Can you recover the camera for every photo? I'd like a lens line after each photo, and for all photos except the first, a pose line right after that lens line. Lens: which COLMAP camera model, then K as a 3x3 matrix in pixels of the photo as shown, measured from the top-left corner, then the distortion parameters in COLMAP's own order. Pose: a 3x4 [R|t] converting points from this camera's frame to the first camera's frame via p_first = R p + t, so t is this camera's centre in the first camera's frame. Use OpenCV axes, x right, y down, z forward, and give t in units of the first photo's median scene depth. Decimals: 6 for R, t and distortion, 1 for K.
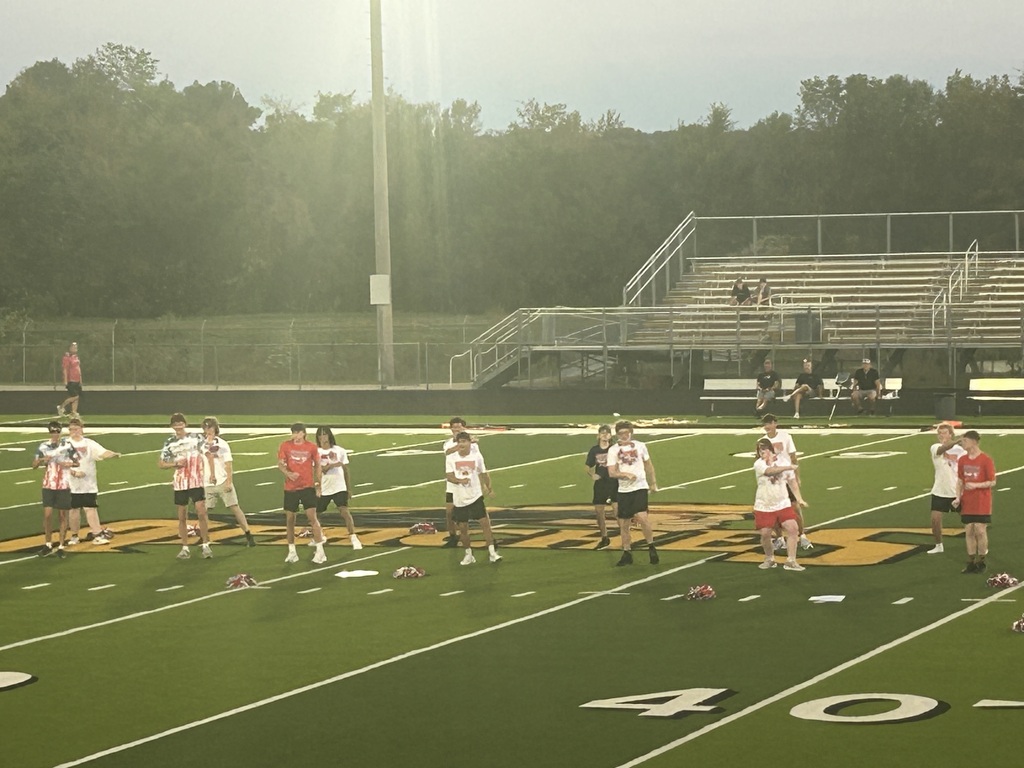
lens RADIAL K [[3673.7, 0, 512.4], [0, 3673.7, 383.8], [0, 0, 1]] dist [0.245347, 0.000000]
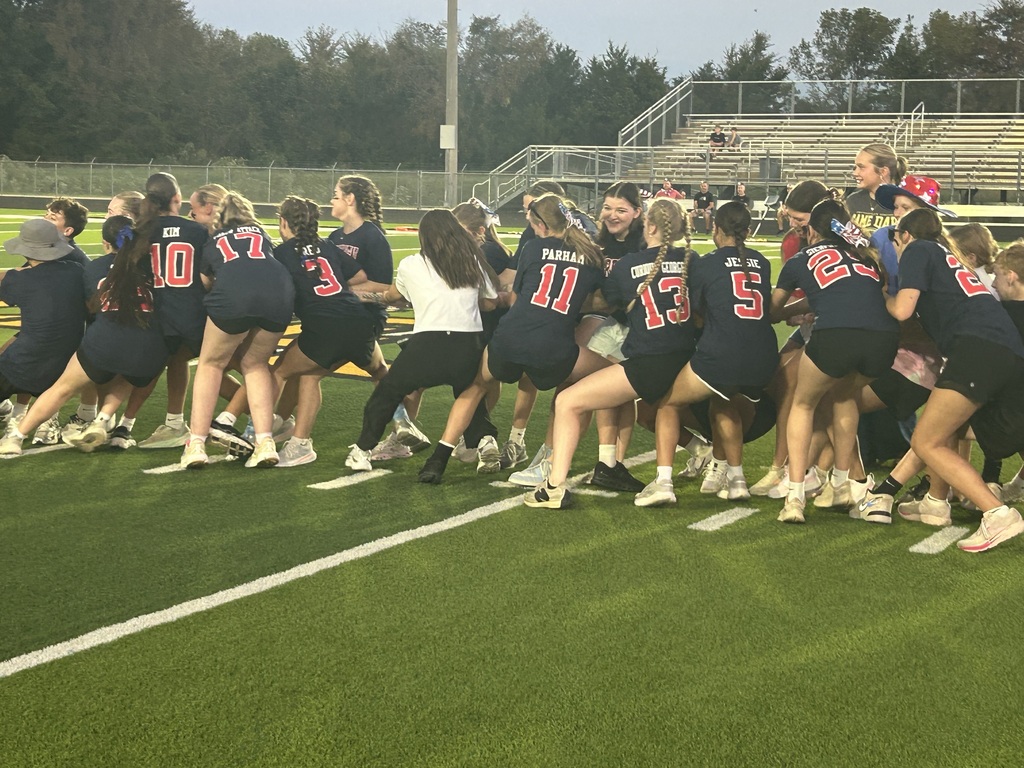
lens RADIAL K [[2057.0, 0, 510.8], [0, 2057.0, 384.0], [0, 0, 1]] dist [0.075160, 0.000000]
pose [[0.994330, 0.047018, -0.095380, 0.061816], [-0.041032, 0.997120, 0.063775, 0.014135], [0.098104, -0.059500, 0.993396, 0.321717]]
